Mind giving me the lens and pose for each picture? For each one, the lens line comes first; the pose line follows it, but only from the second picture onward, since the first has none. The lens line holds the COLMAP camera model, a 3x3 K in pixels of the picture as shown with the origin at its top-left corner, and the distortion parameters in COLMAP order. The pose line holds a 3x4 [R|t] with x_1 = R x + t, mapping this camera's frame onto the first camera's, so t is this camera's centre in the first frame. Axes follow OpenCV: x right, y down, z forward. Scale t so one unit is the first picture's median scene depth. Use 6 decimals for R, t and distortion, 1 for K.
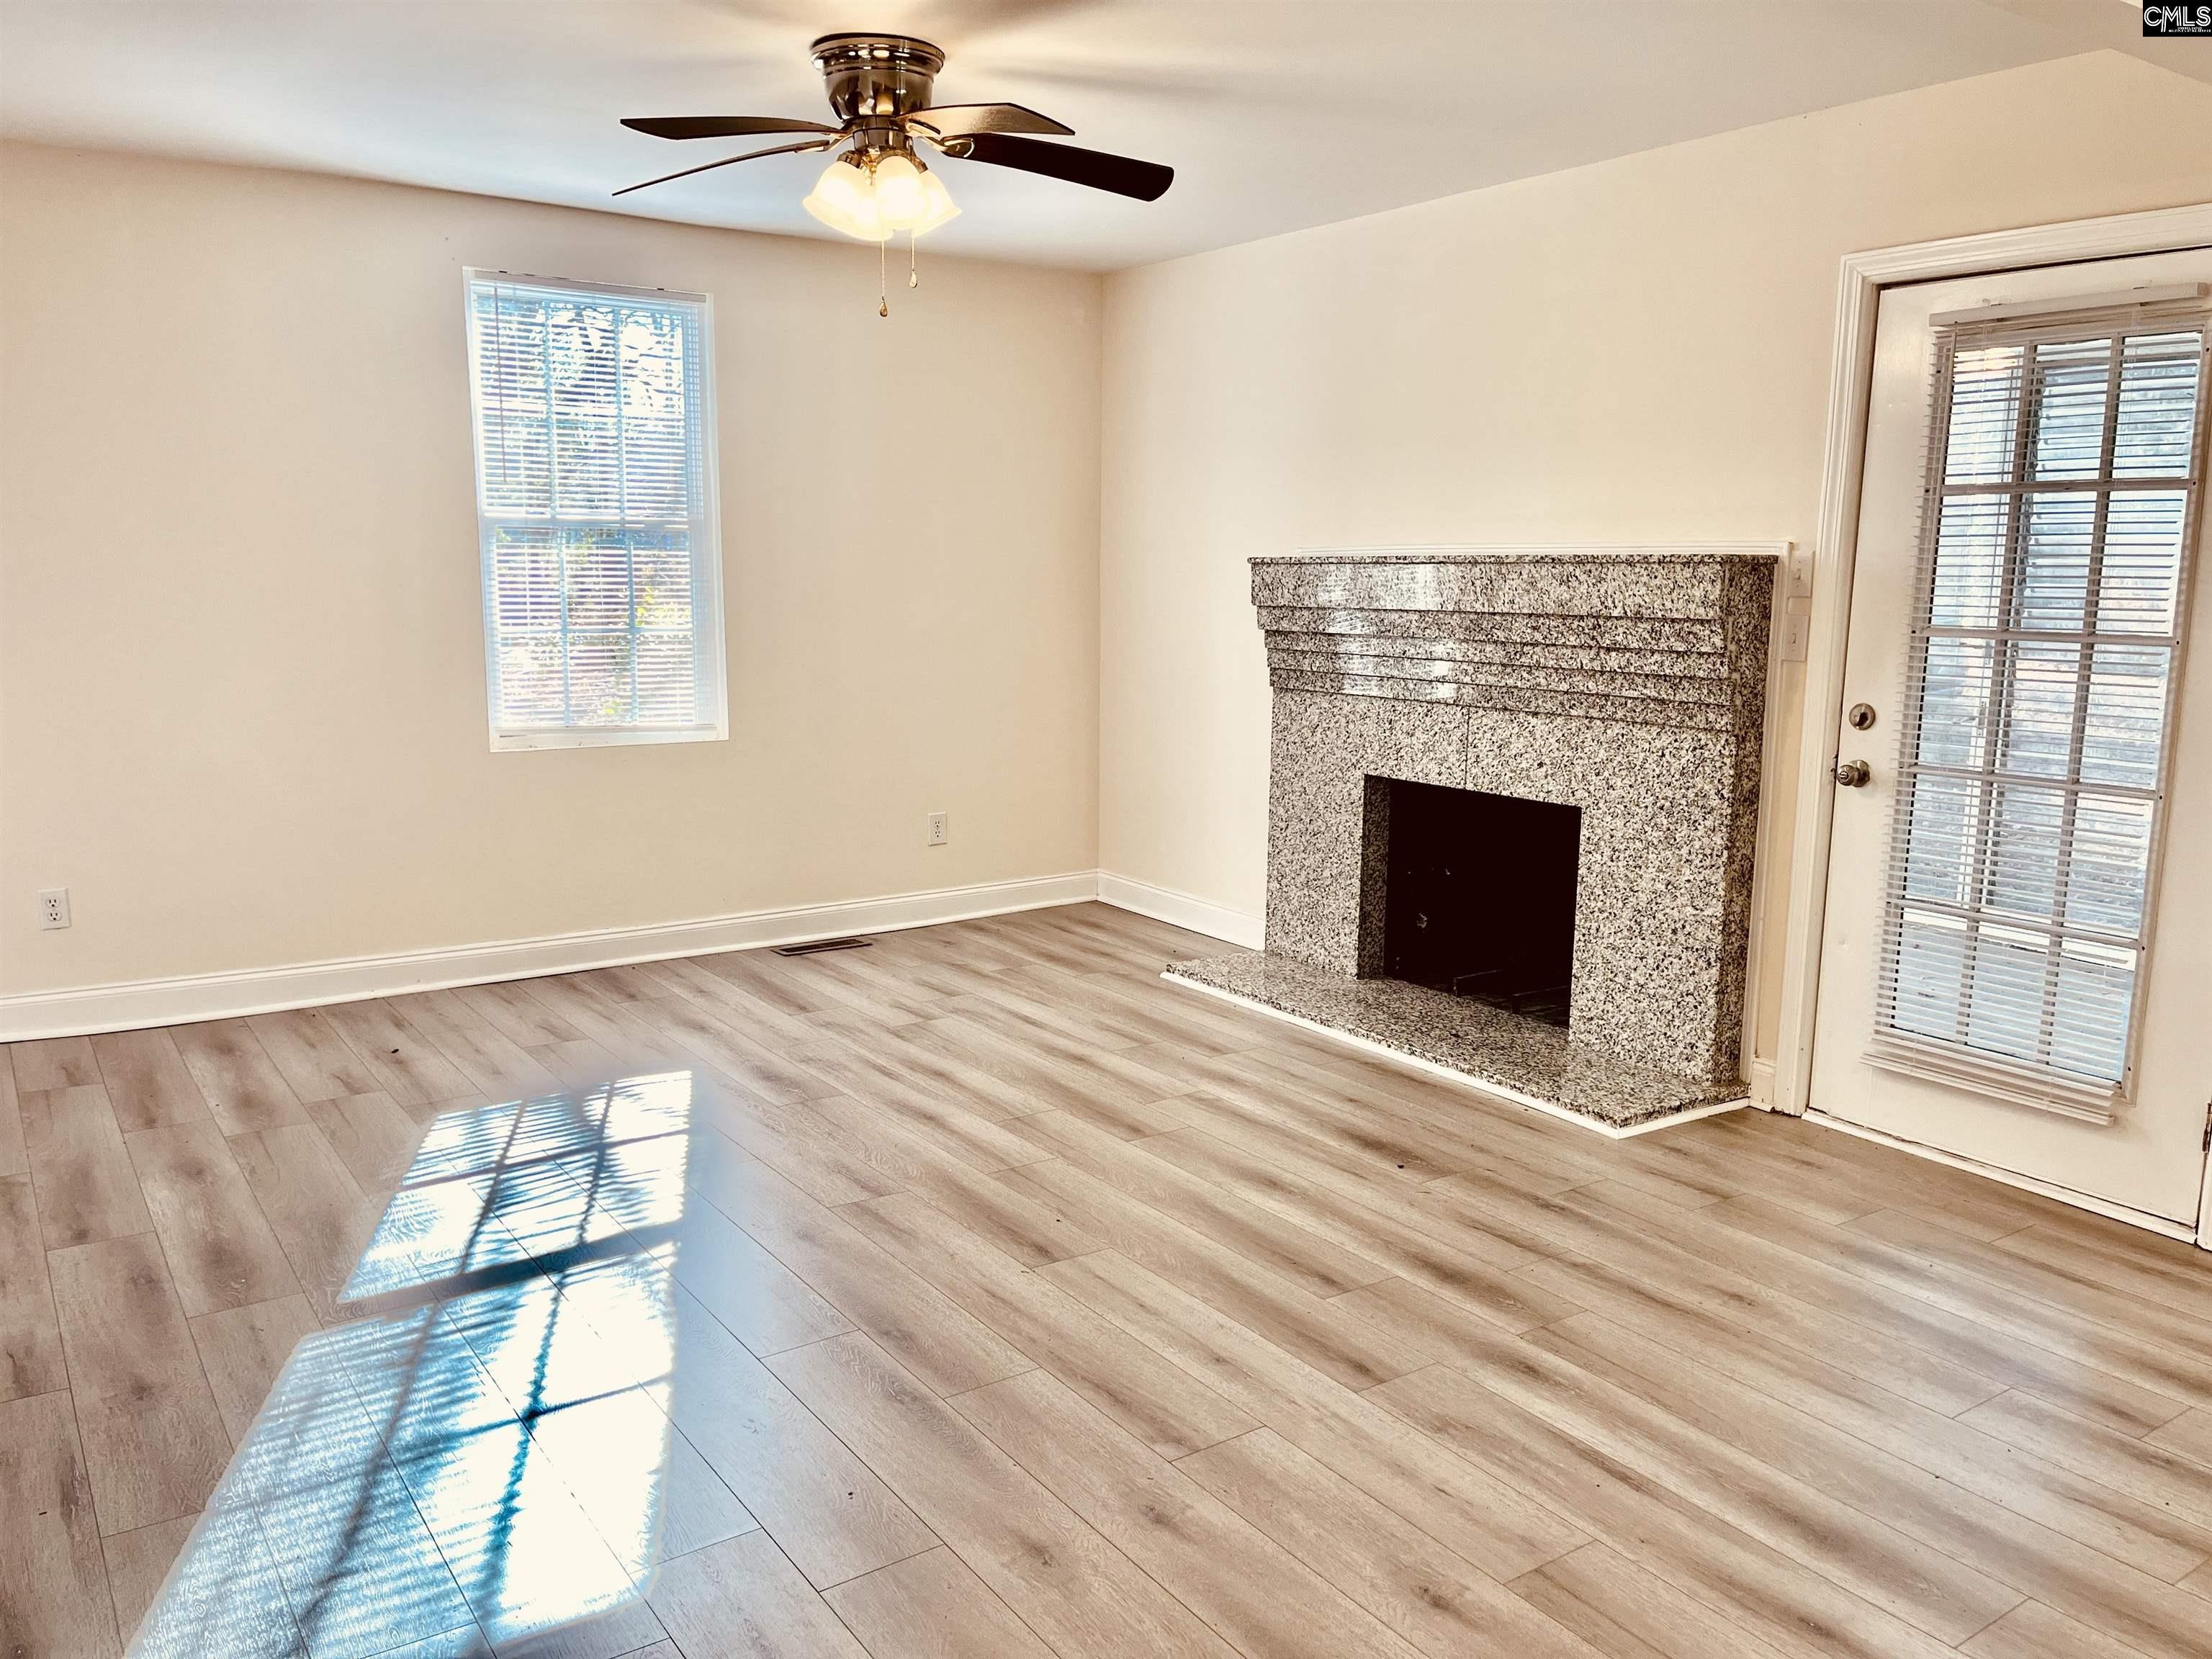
lens RADIAL K [[1660.4, 0, 1124.3], [0, 1660.4, 841.2], [0, 0, 1]] dist [0.066079, -0.083168]
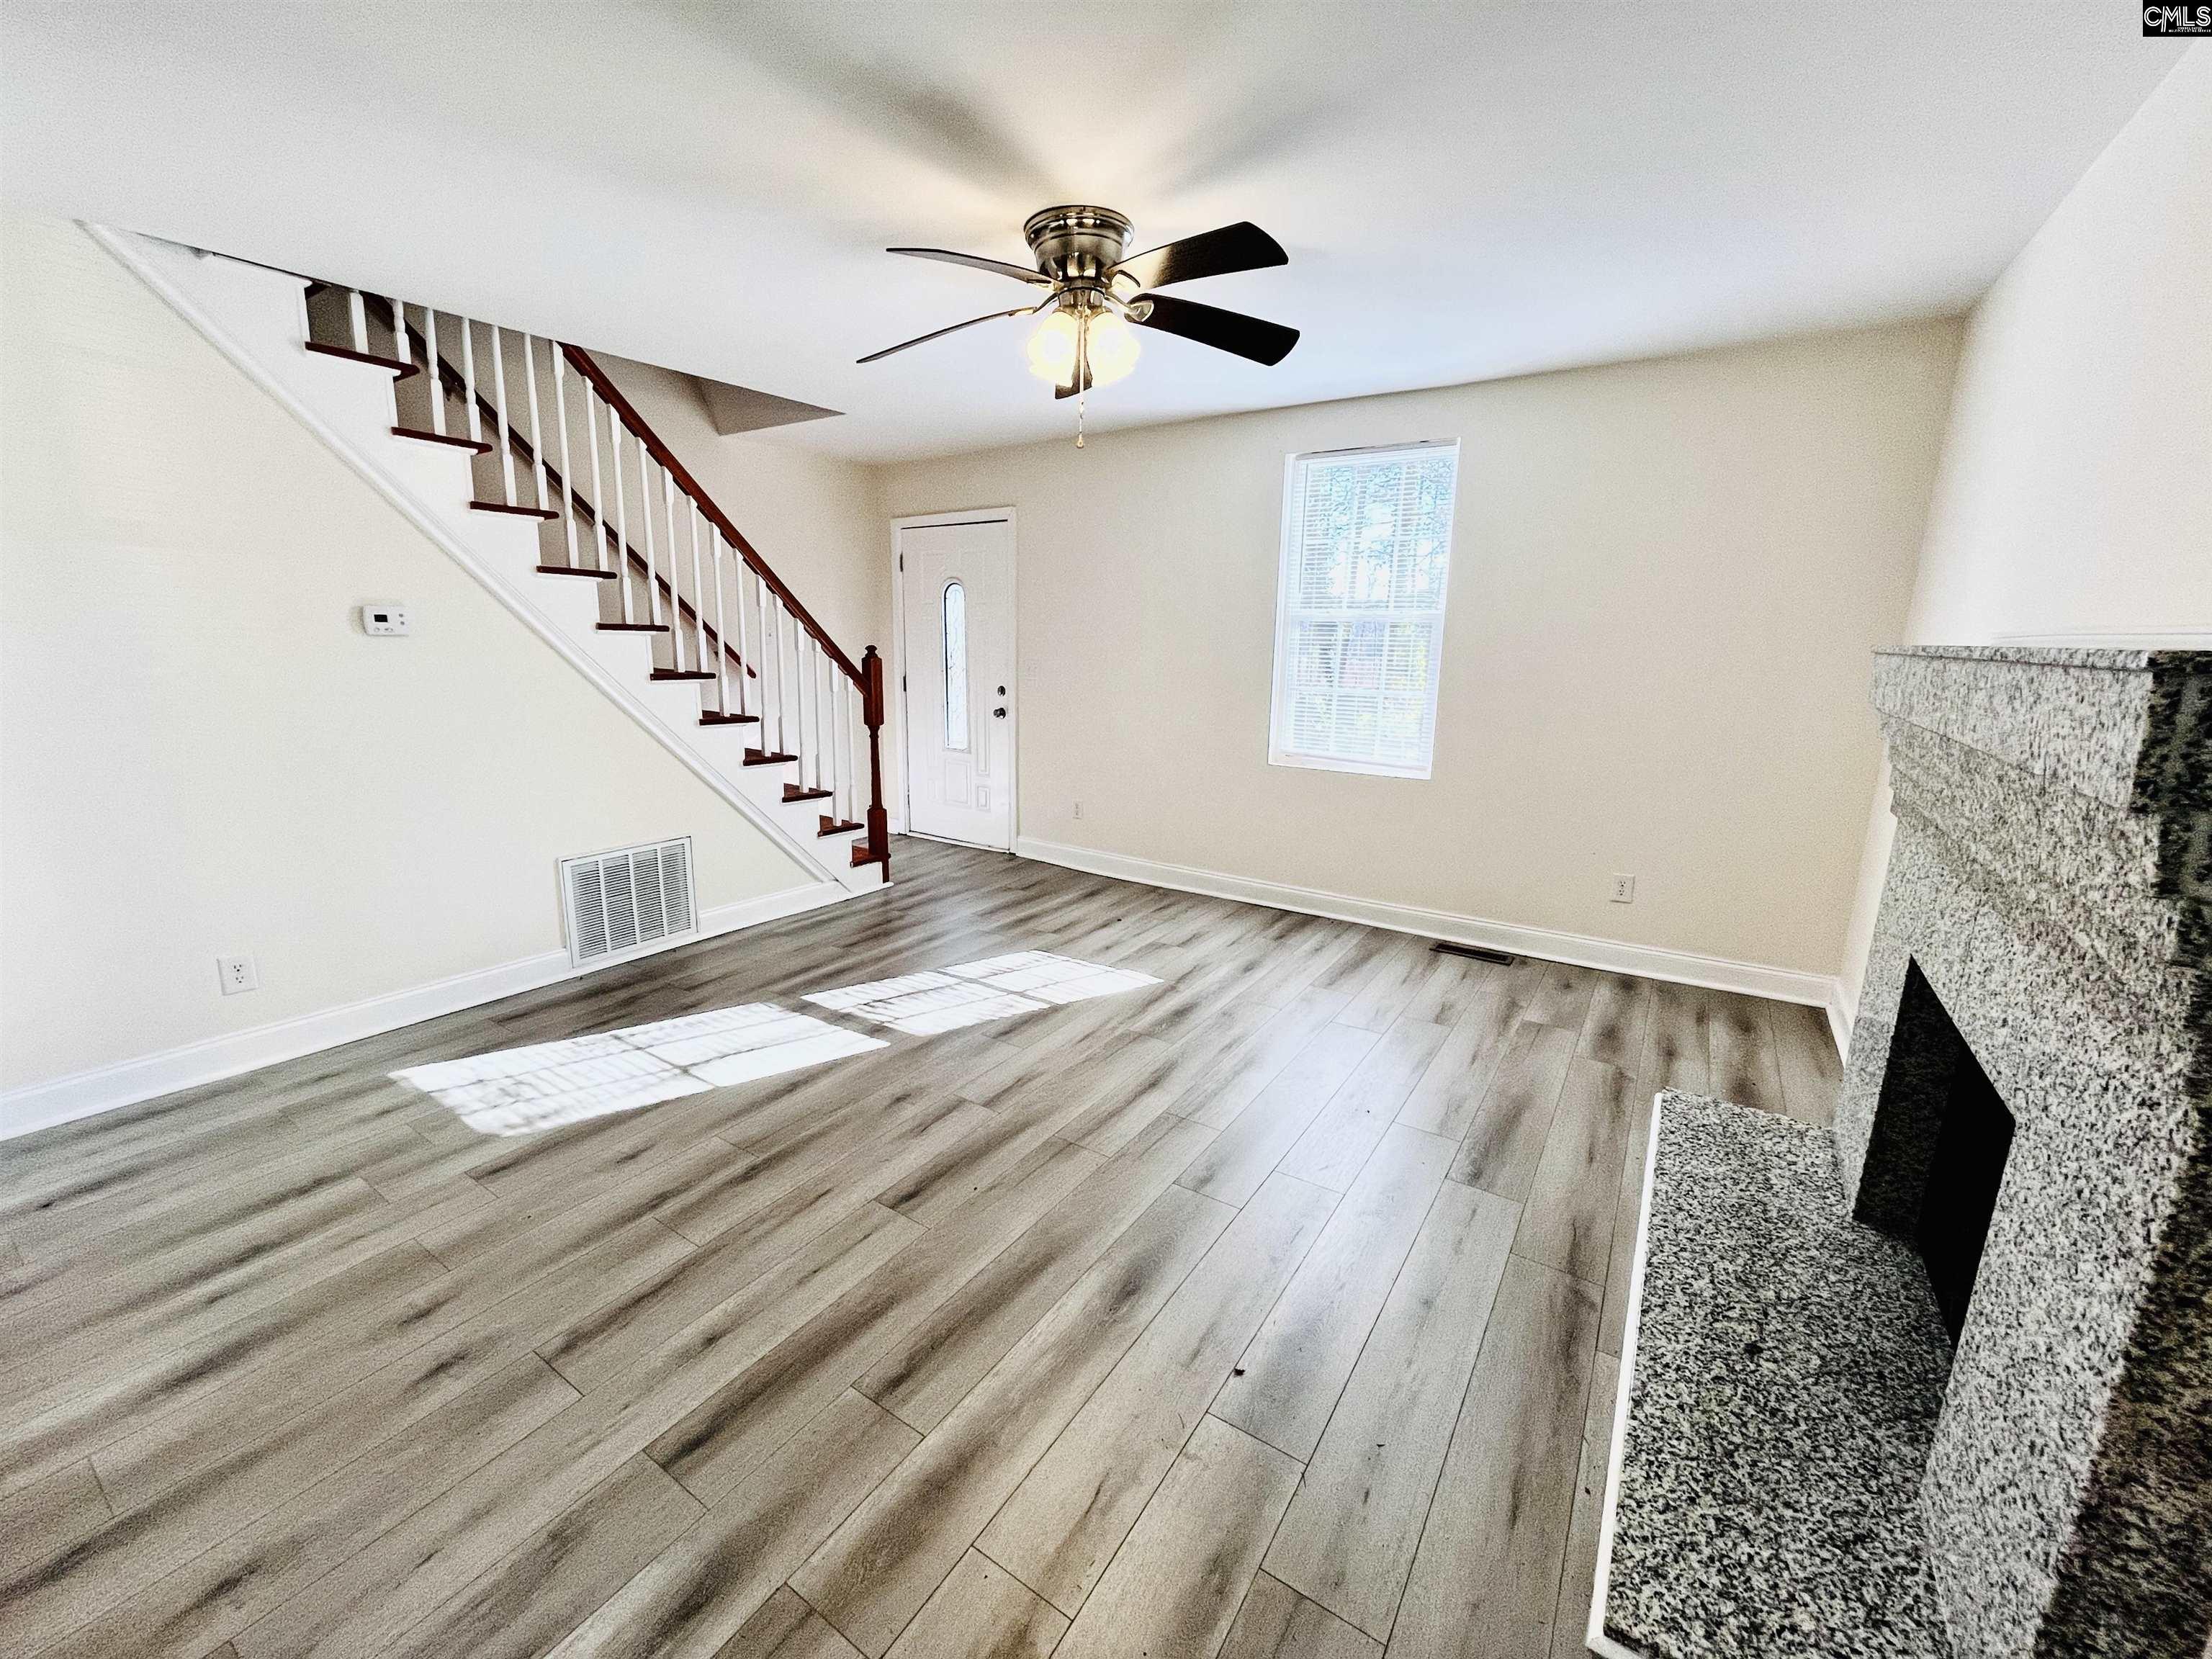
lens RADIAL K [[892.9, 0, 1097.9], [0, 892.9, 823.0], [0, 0, 1]] dist [0.009331, -0.006649]
pose [[0.360234, 0.190699, -0.913162, 0.438917], [-0.160159, 0.976991, 0.140848, -0.114828], [0.919011, 0.095513, 0.382487, 0.655843]]
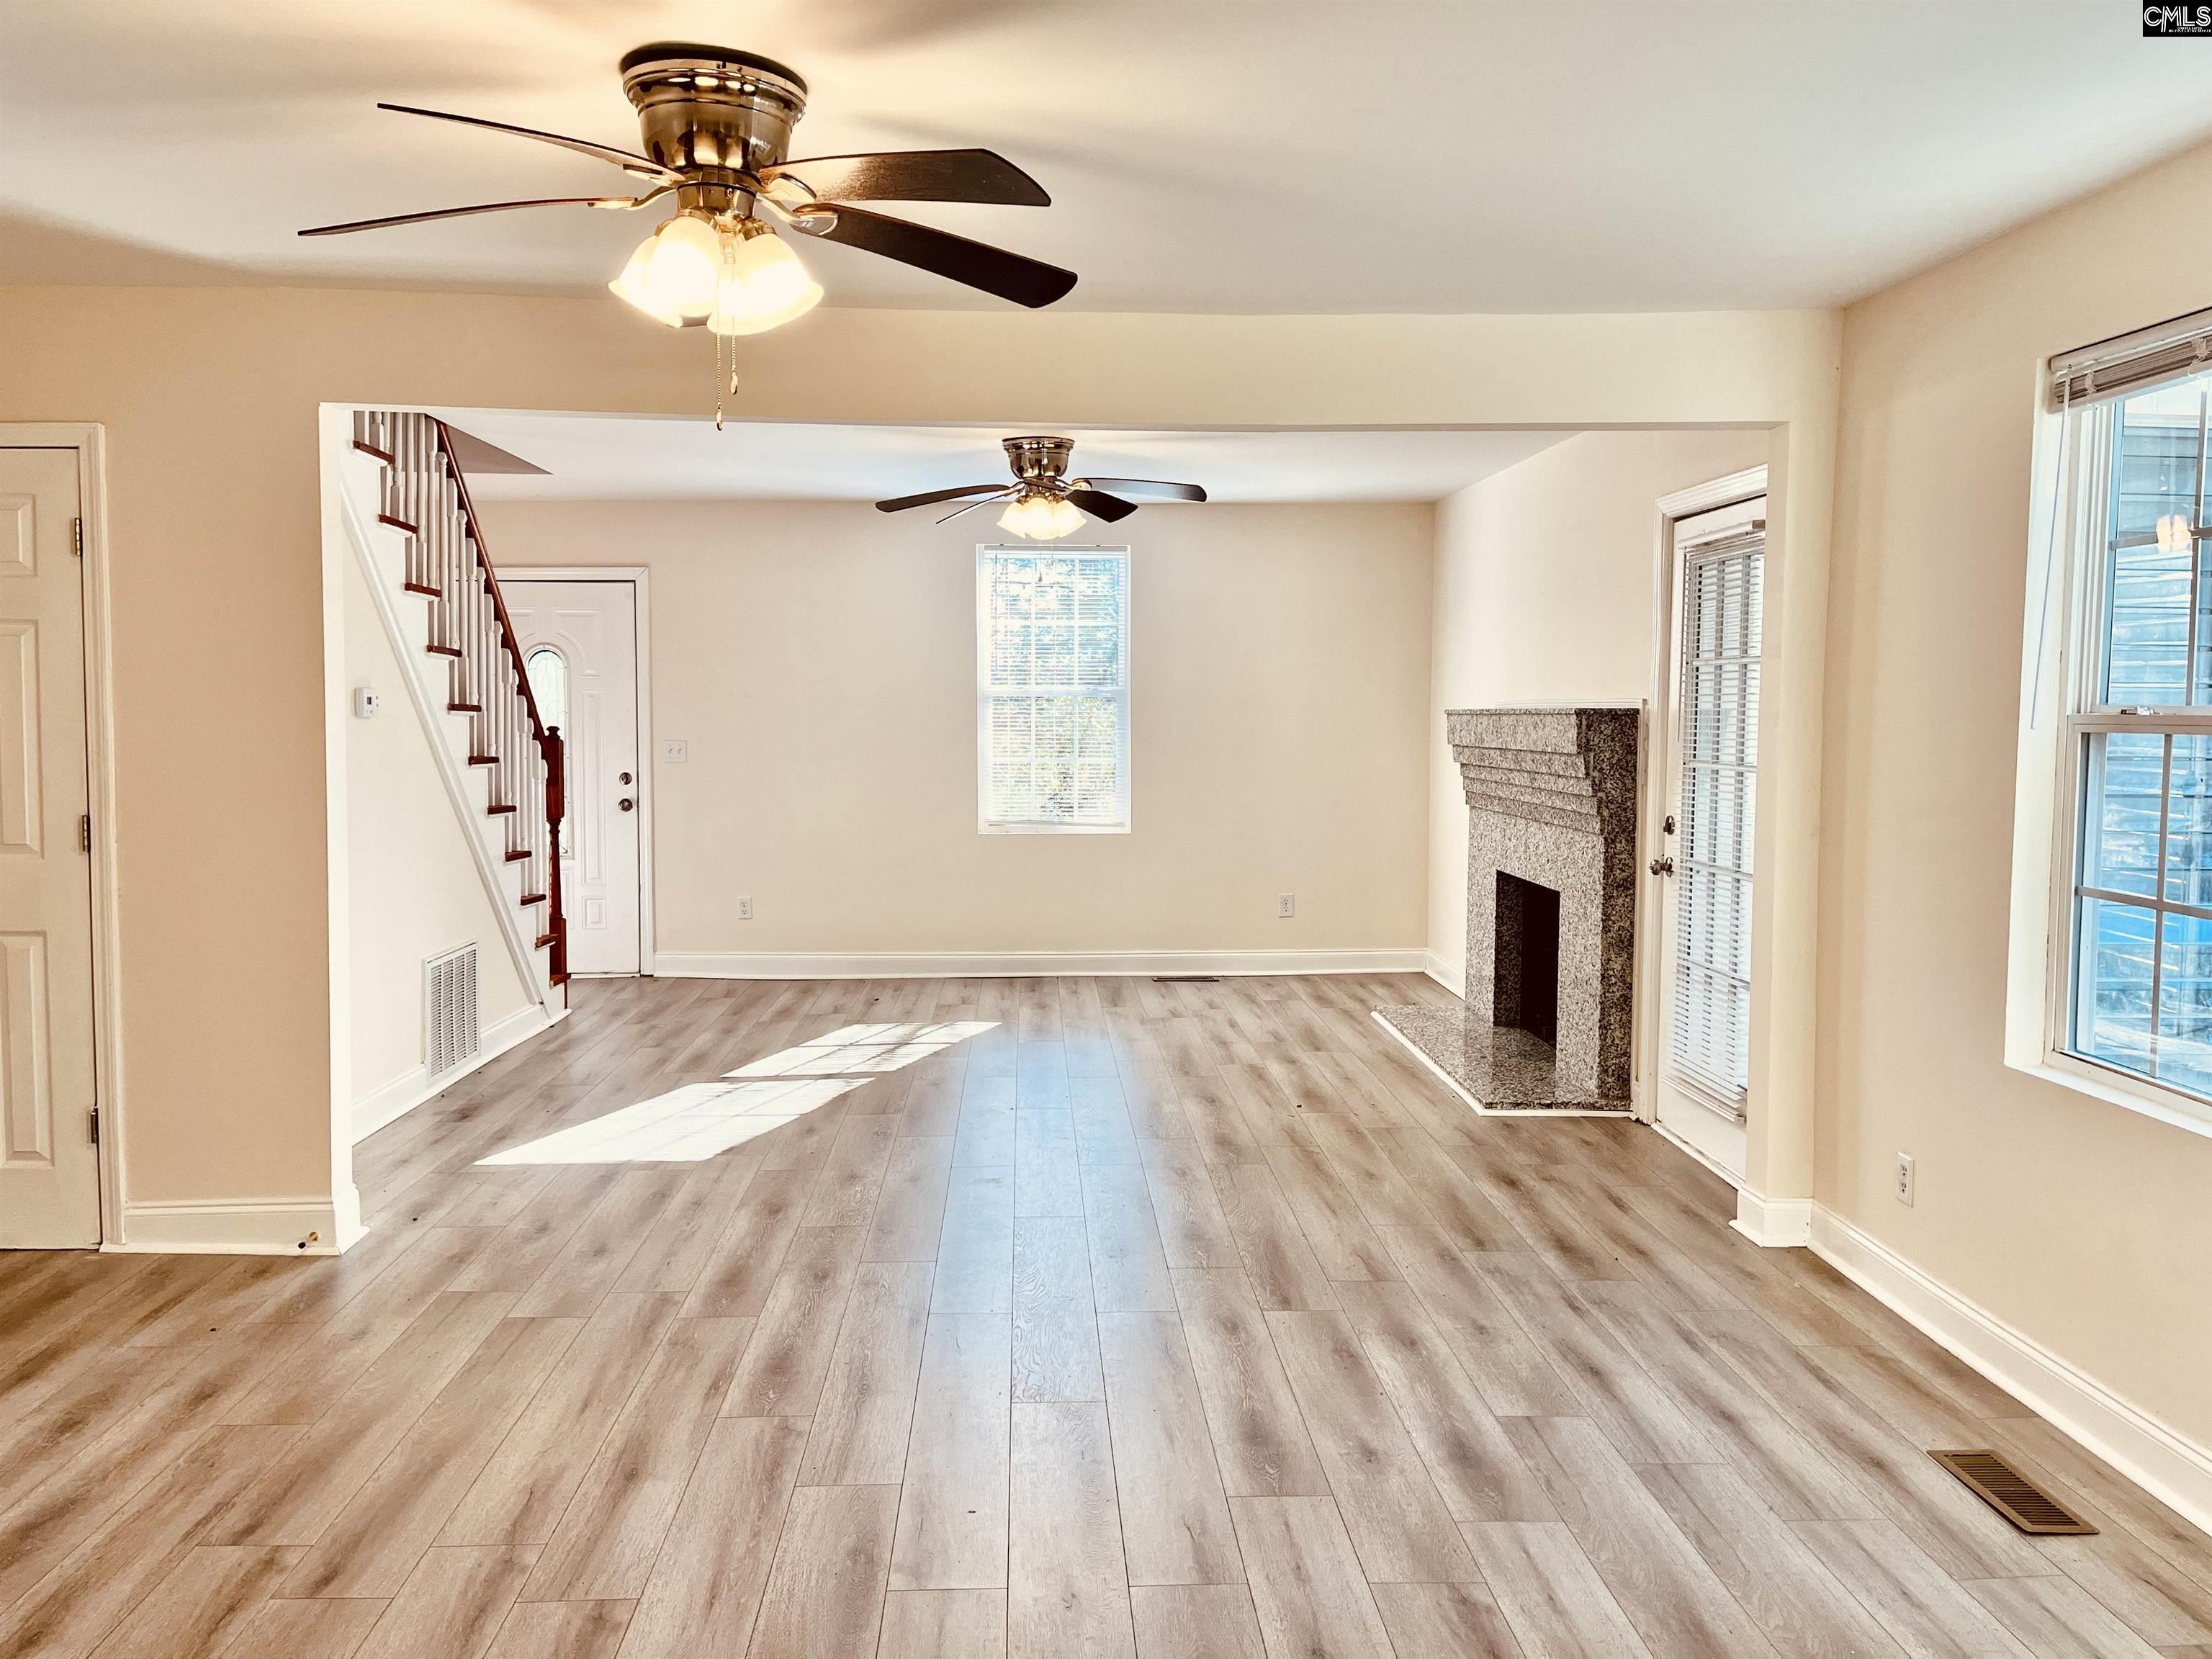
lens RADIAL K [[1660.4, 0, 1124.3], [0, 1660.4, 841.2], [0, 0, 1]] dist [0.066079, -0.083168]
pose [[0.848496, 0.033012, -0.528171, 0.736161], [-0.079082, 0.994755, -0.064870, 0.058544], [0.523260, 0.096811, 0.846656, -0.360721]]
